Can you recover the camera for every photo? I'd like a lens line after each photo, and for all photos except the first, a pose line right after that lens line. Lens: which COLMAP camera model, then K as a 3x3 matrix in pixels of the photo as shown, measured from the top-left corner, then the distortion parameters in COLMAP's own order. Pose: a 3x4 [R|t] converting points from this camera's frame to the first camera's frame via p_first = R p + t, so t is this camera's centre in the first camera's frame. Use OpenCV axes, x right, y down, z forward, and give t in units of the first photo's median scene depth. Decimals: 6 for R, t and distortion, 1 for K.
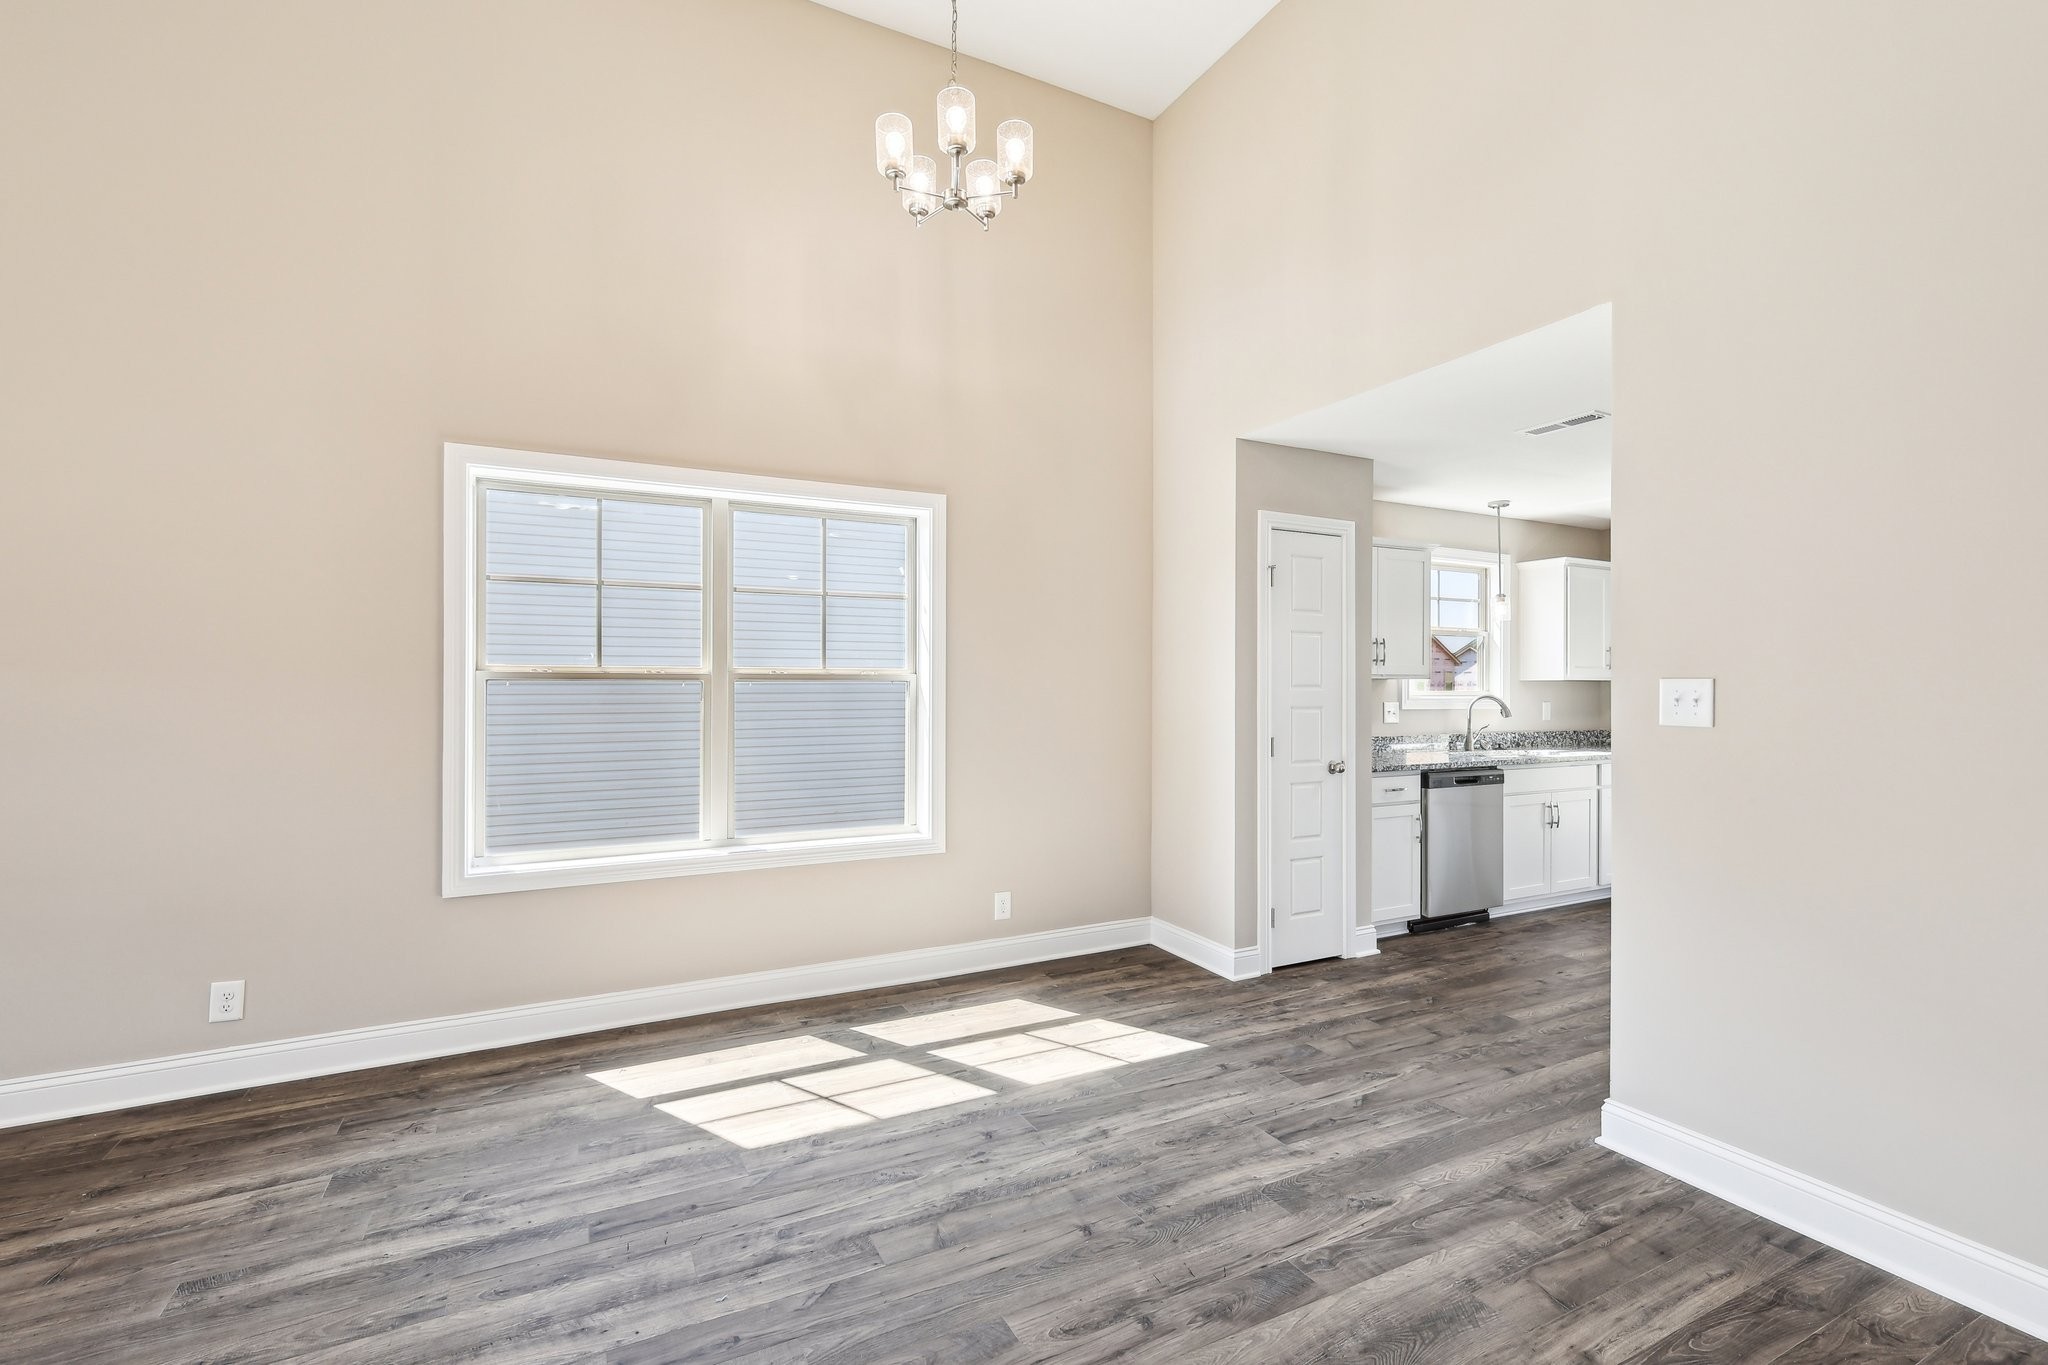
lens RADIAL K [[907.9, 0, 1033.9], [0, 907.9, 682.9], [0, 0, 1]] dist [0.007777, -0.000075]
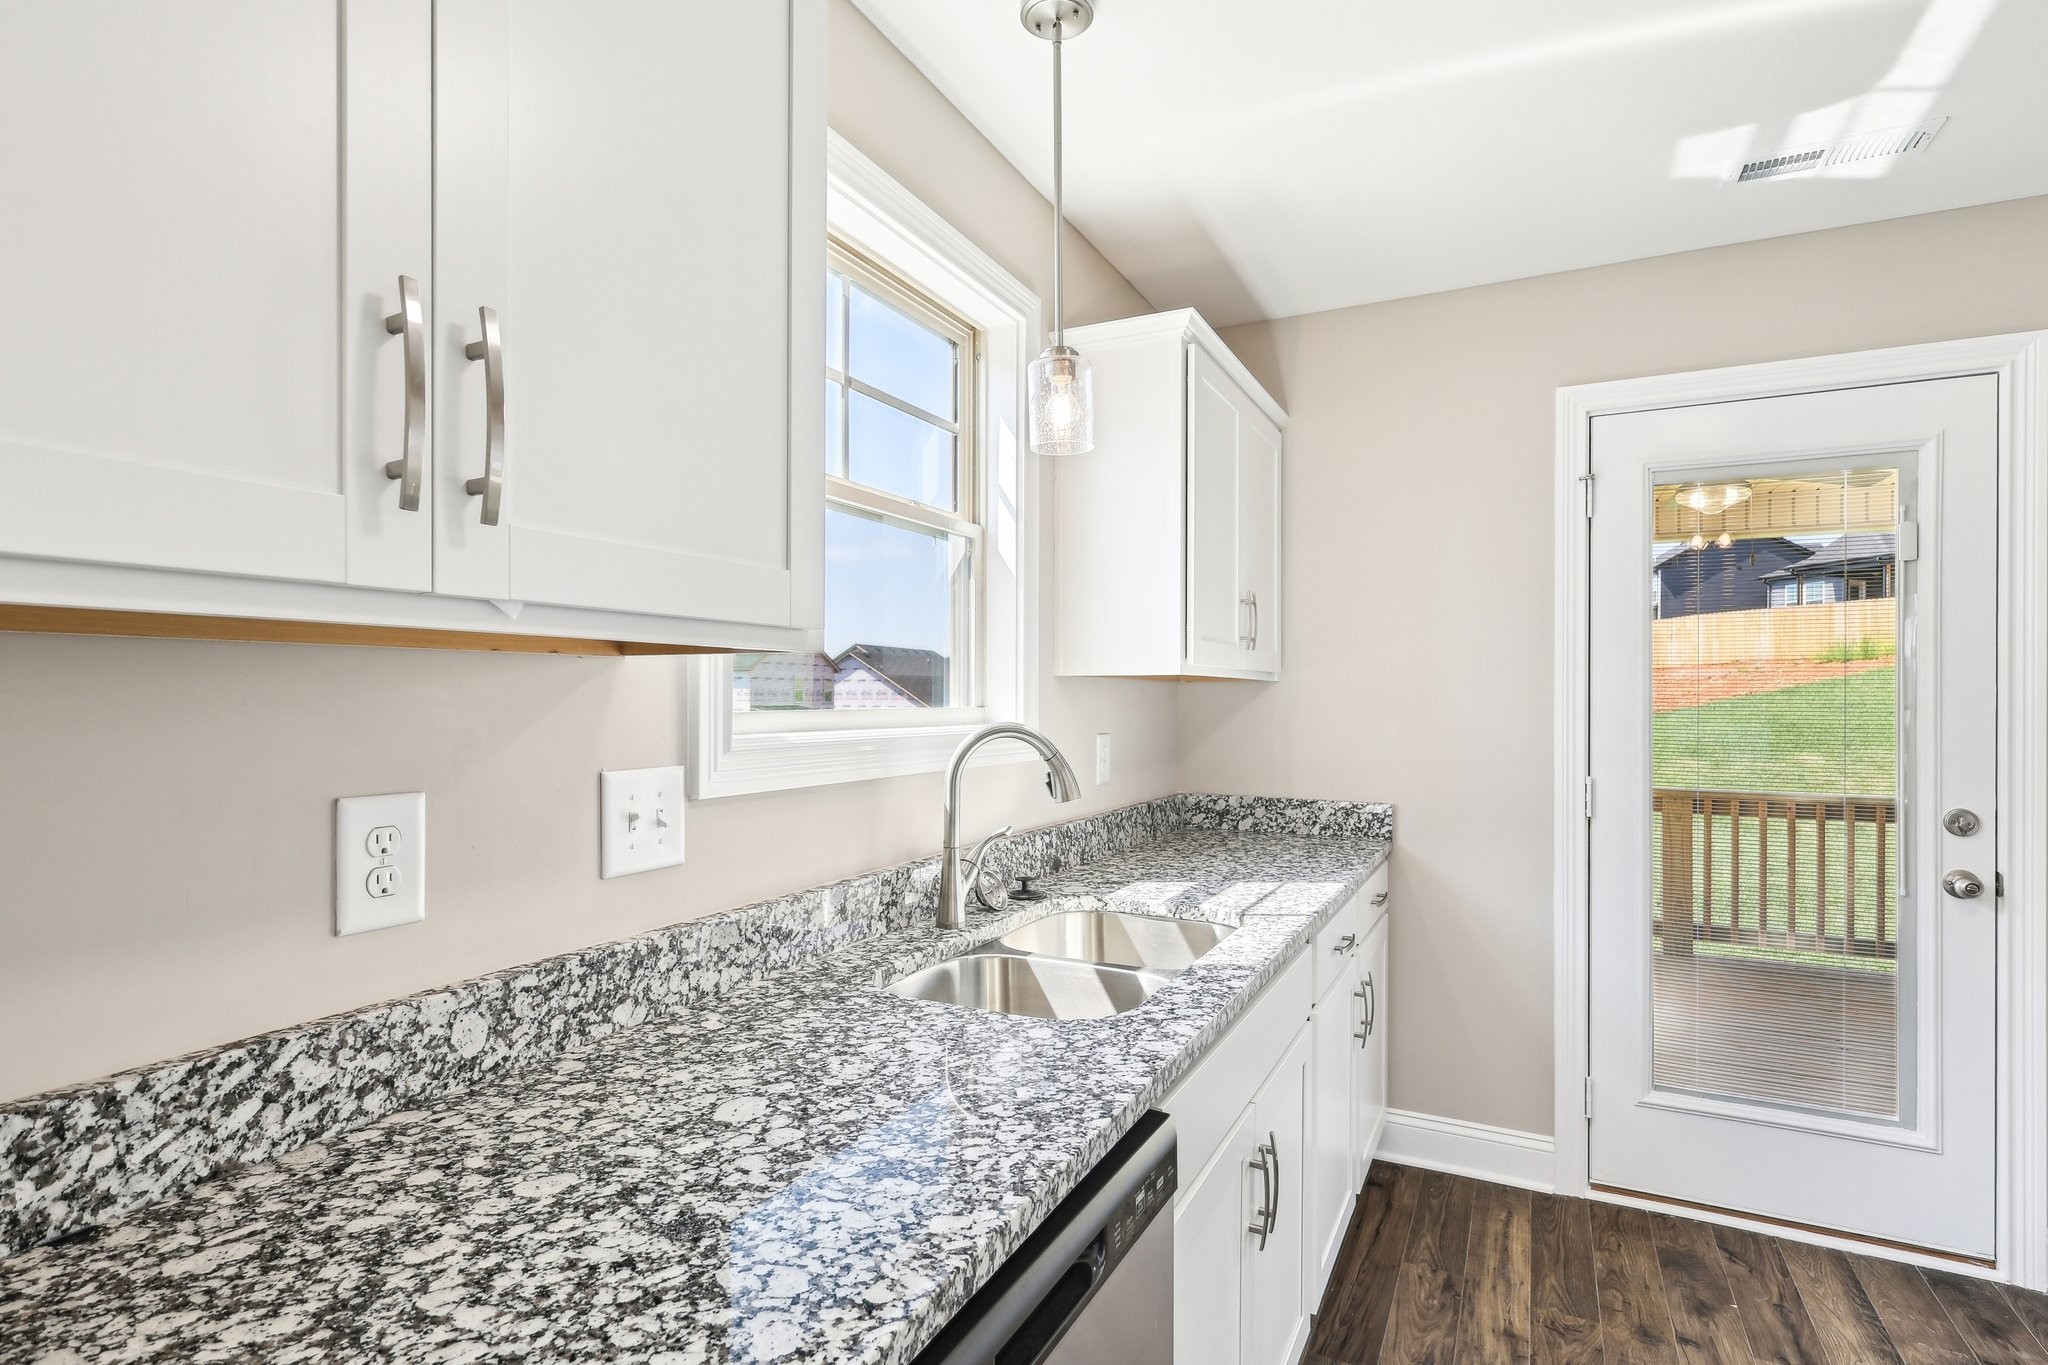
lens RADIAL K [[993.9, 0, 1026.0], [0, 993.9, 687.9], [0, 0, 1]] dist [0.002192, -0.001684]
pose [[0.809928, 0.006487, 0.586494, 0.445533], [-0.003683, 0.999975, -0.005974, 0.005359], [-0.586518, 0.002678, 0.809932, 1.033239]]
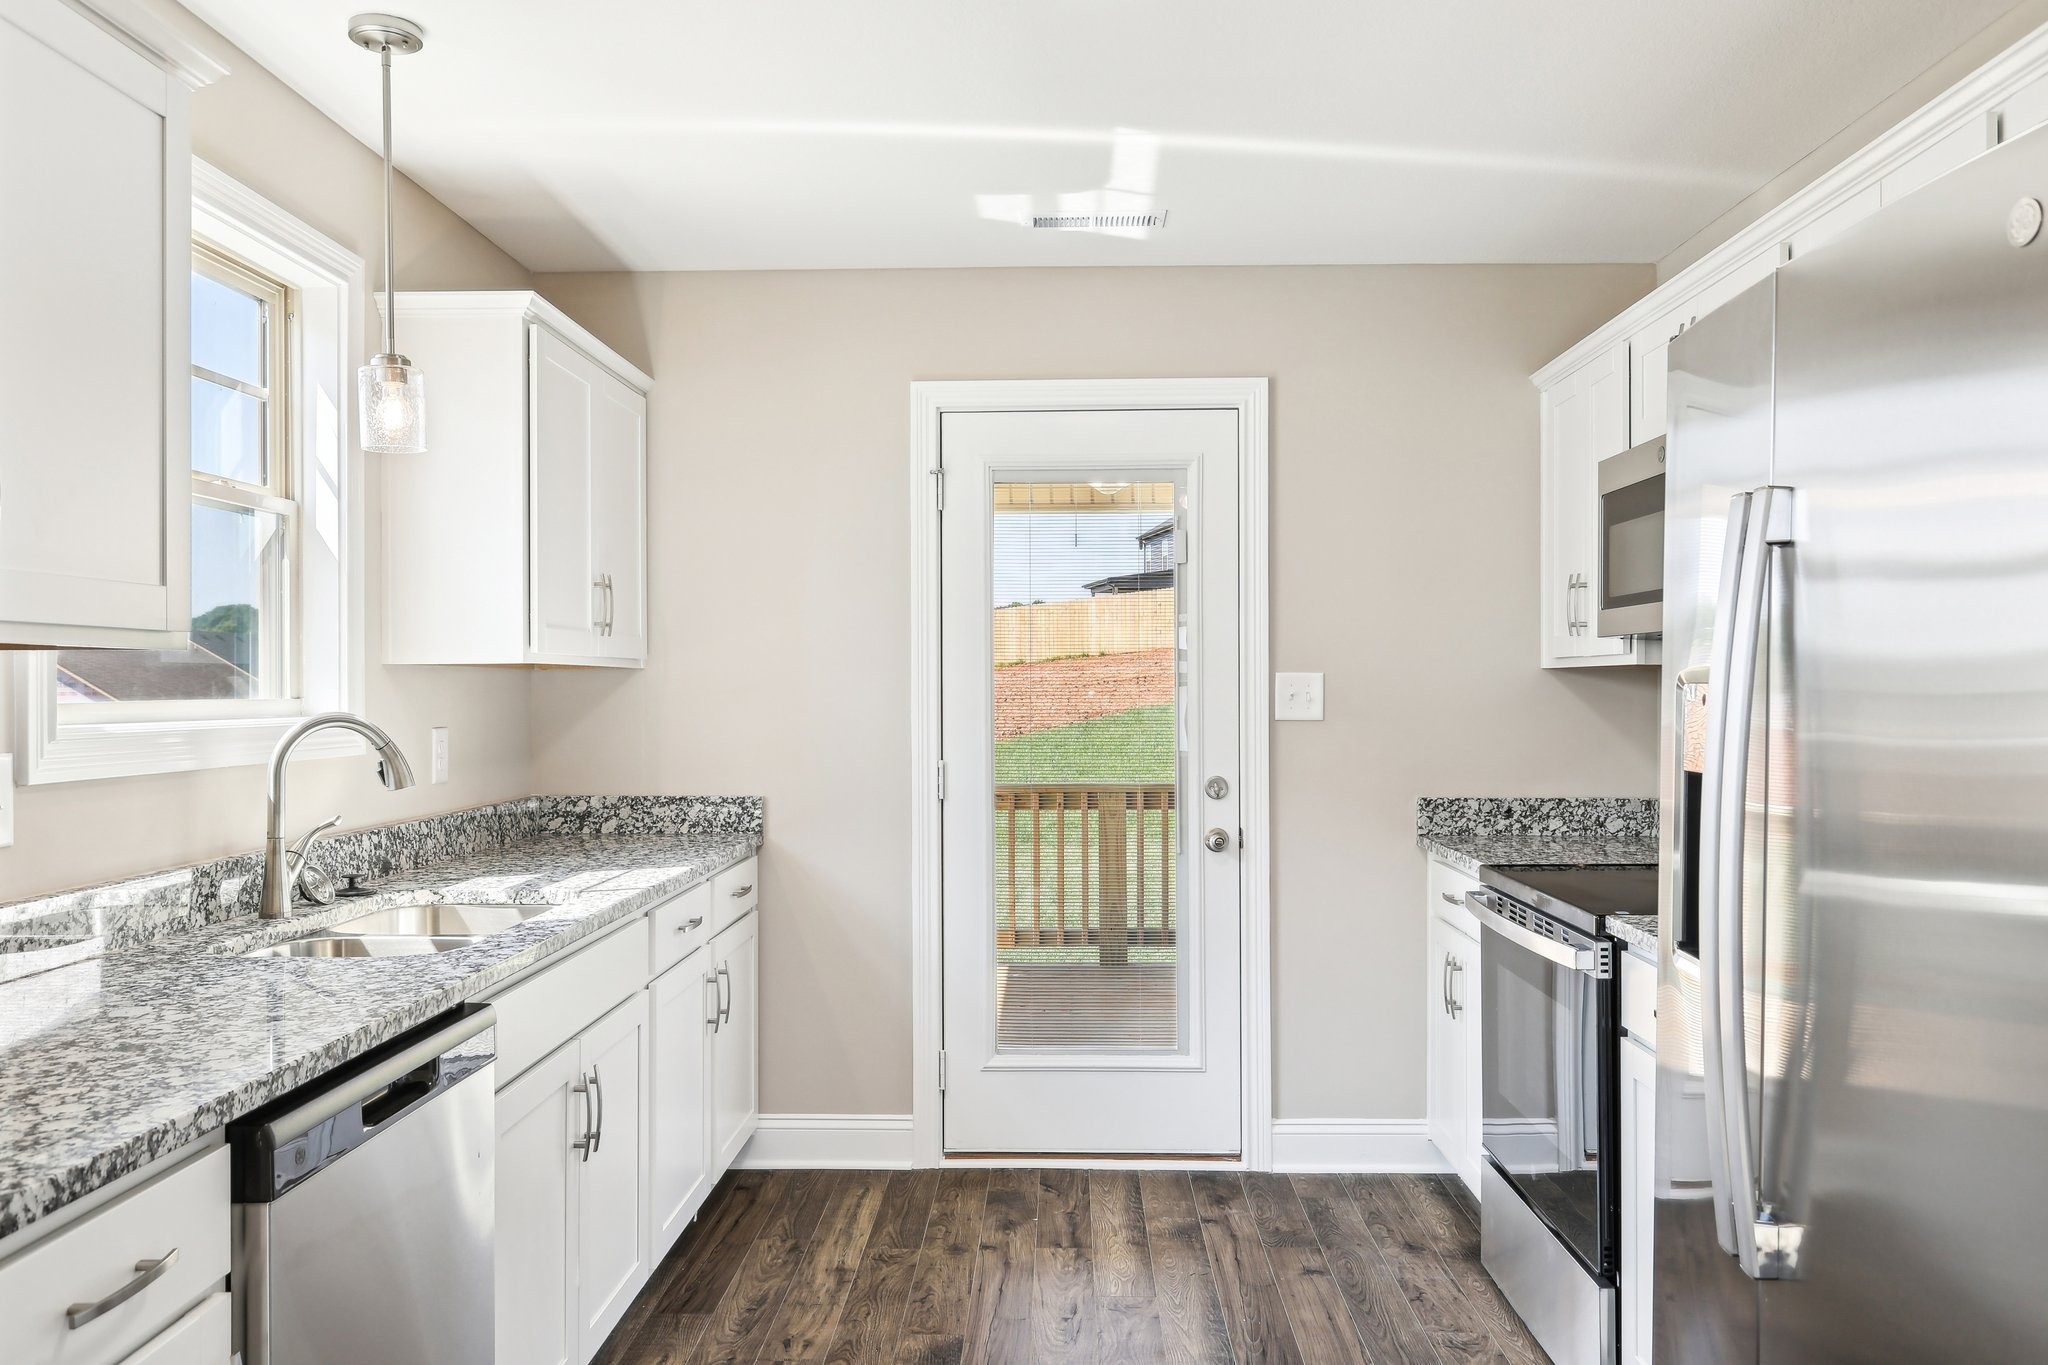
lens RADIAL K [[1535.5, 0, 1022.6], [0, 1535.5, 680.2], [0, 0, 1]] dist [-0.003484, 0.025480]
pose [[0.486342, -0.000109, 0.873769, 0.252995], [0.002350, 0.999997, -0.001183, 0.005245], [-0.873765, 0.002628, 0.486341, 0.800516]]
